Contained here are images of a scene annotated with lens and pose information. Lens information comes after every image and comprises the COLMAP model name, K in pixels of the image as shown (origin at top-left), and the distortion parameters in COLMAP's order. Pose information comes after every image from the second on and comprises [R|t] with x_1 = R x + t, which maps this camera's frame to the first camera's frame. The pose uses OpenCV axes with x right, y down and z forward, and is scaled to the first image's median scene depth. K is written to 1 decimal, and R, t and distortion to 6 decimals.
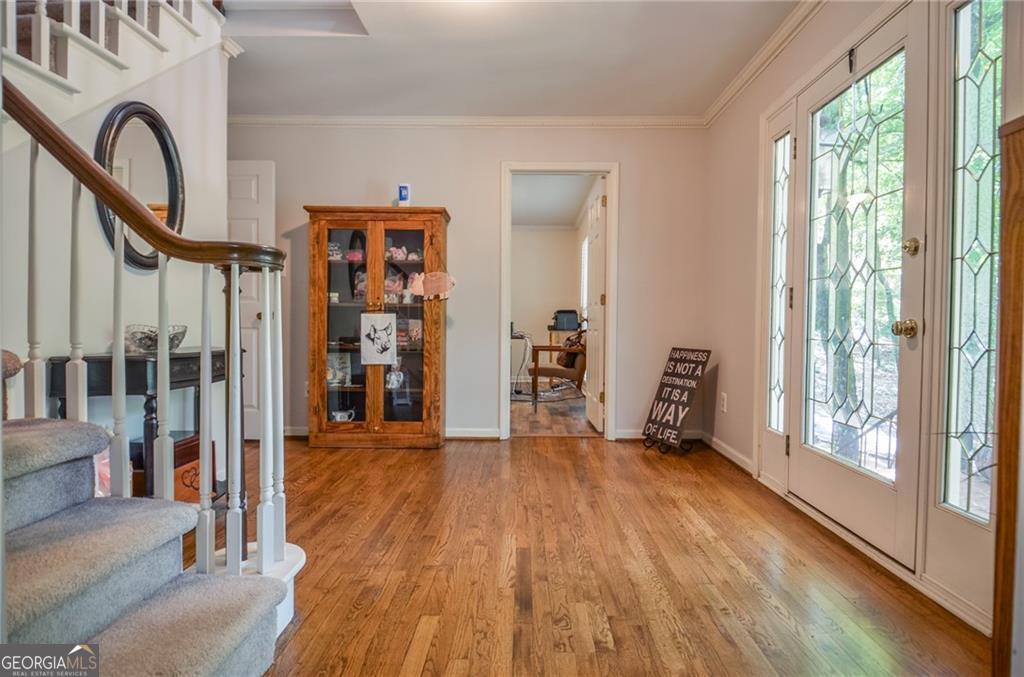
lens RADIAL K [[536.0, 0, 517.1], [0, 536.0, 336.0], [0, 0, 1]] dist [0.000643, 0.000072]
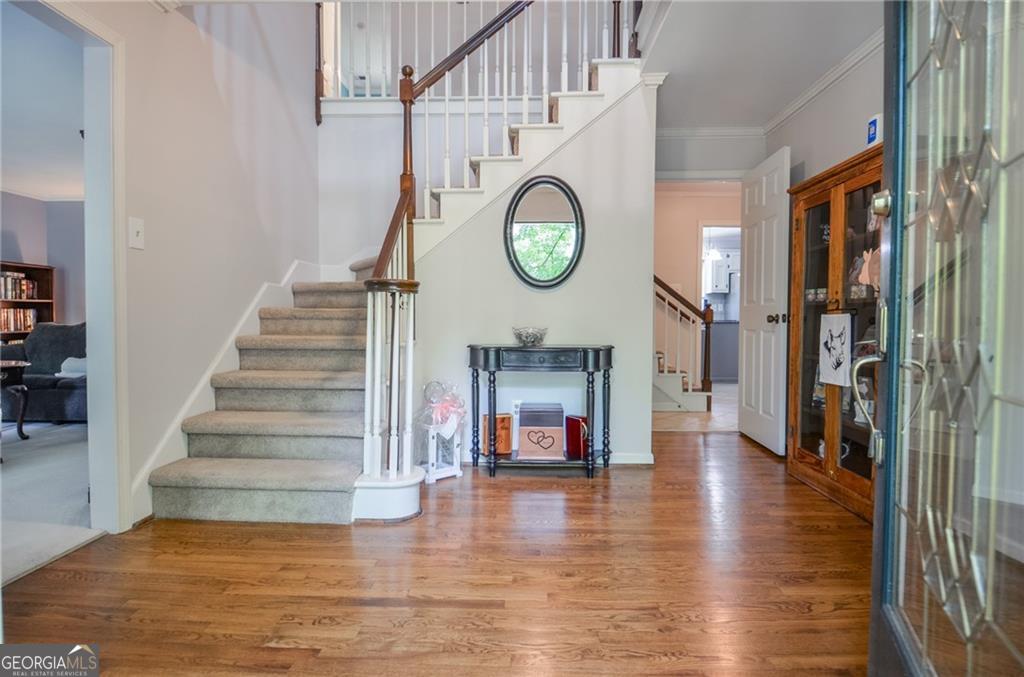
lens RADIAL K [[536.0, 0, 517.1], [0, 536.0, 336.0], [0, 0, 1]] dist [0.000643, 0.000072]
pose [[-0.012777, 0.022646, -0.999662, 0.466027], [-0.025995, 0.999398, 0.022972, -0.017618], [0.999580, 0.026280, -0.012180, 0.582996]]
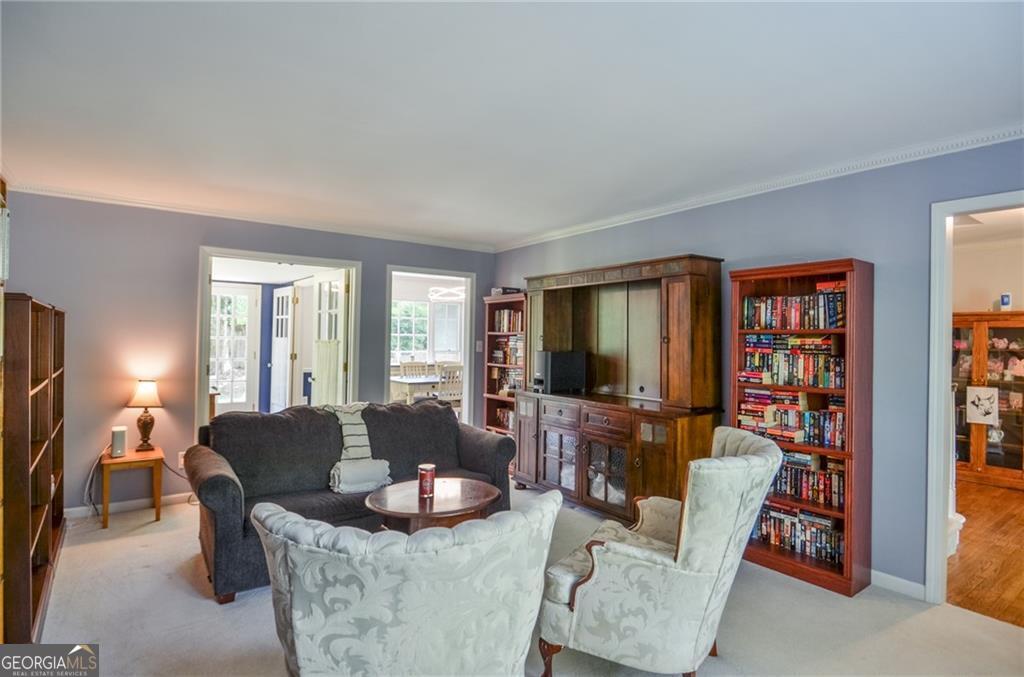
lens RADIAL K [[547.7, 0, 512.7], [0, 547.7, 333.4], [0, 0, 1]] dist [-0.026434, -0.000015]
pose [[0.612840, -0.003977, -0.790197, 0.097319], [-0.026163, 0.999337, -0.025321, -0.114992], [0.789773, 0.036191, 0.612330, -0.831238]]
